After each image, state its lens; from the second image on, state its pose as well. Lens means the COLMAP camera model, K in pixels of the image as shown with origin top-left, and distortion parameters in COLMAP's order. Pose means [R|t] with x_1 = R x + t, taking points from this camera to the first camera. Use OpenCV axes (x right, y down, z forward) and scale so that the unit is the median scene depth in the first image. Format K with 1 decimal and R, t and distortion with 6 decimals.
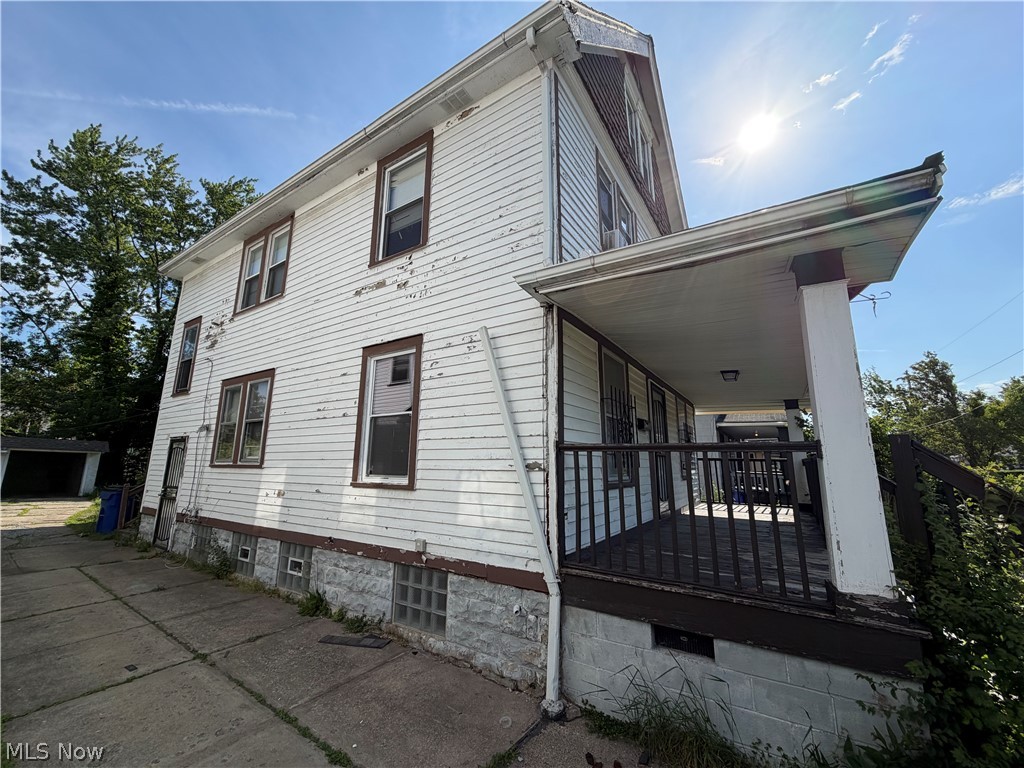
lens RADIAL K [[406.4, 0, 514.2], [0, 406.4, 388.3], [0, 0, 1]] dist [-0.002774, 0.000622]
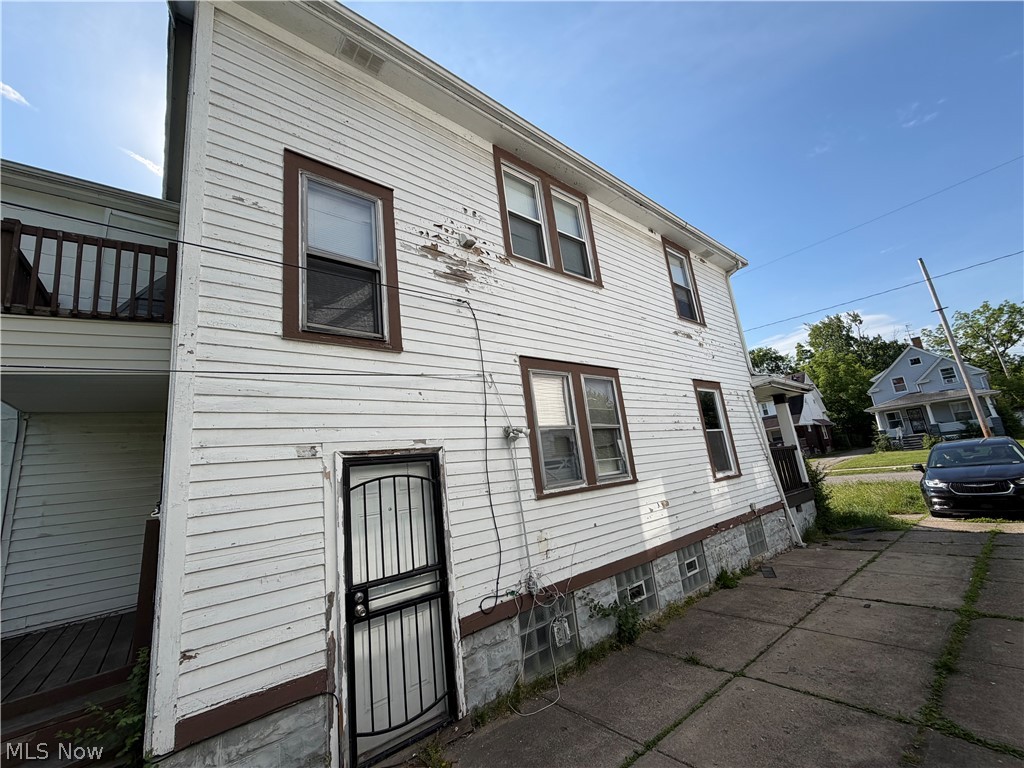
lens RADIAL K [[406.4, 0, 510.3], [0, 406.4, 388.2], [0, 0, 1]] dist [-0.002774, 0.000622]
pose [[0.304614, 0.160431, 0.938867, -2.038513], [-0.068831, 0.986843, -0.146296, 0.188332], [-0.949985, -0.020060, 0.311649, 1.302852]]
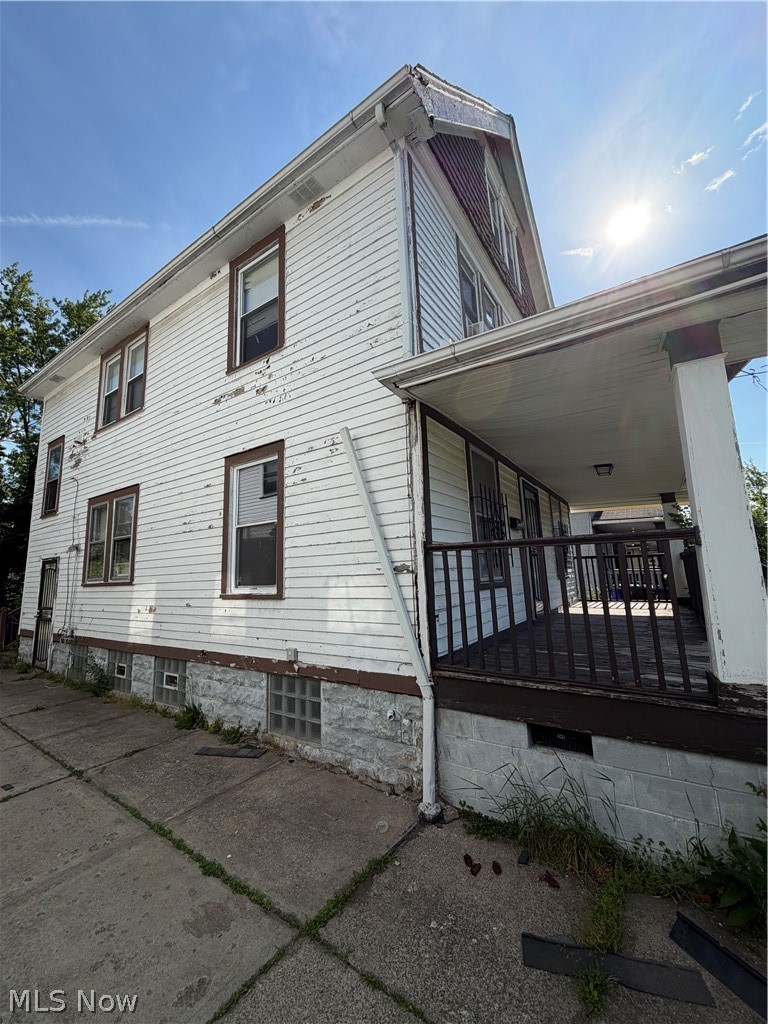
lens RADIAL K [[406.4, 0, 386.3], [0, 406.4, 512.8], [0, 0, 1]] dist [-0.002774, 0.000622]
pose [[0.998961, -0.044733, -0.008723, 0.019408], [0.045026, 0.998302, 0.036946, 0.015771], [0.007055, -0.037300, 0.999279, 0.026767]]
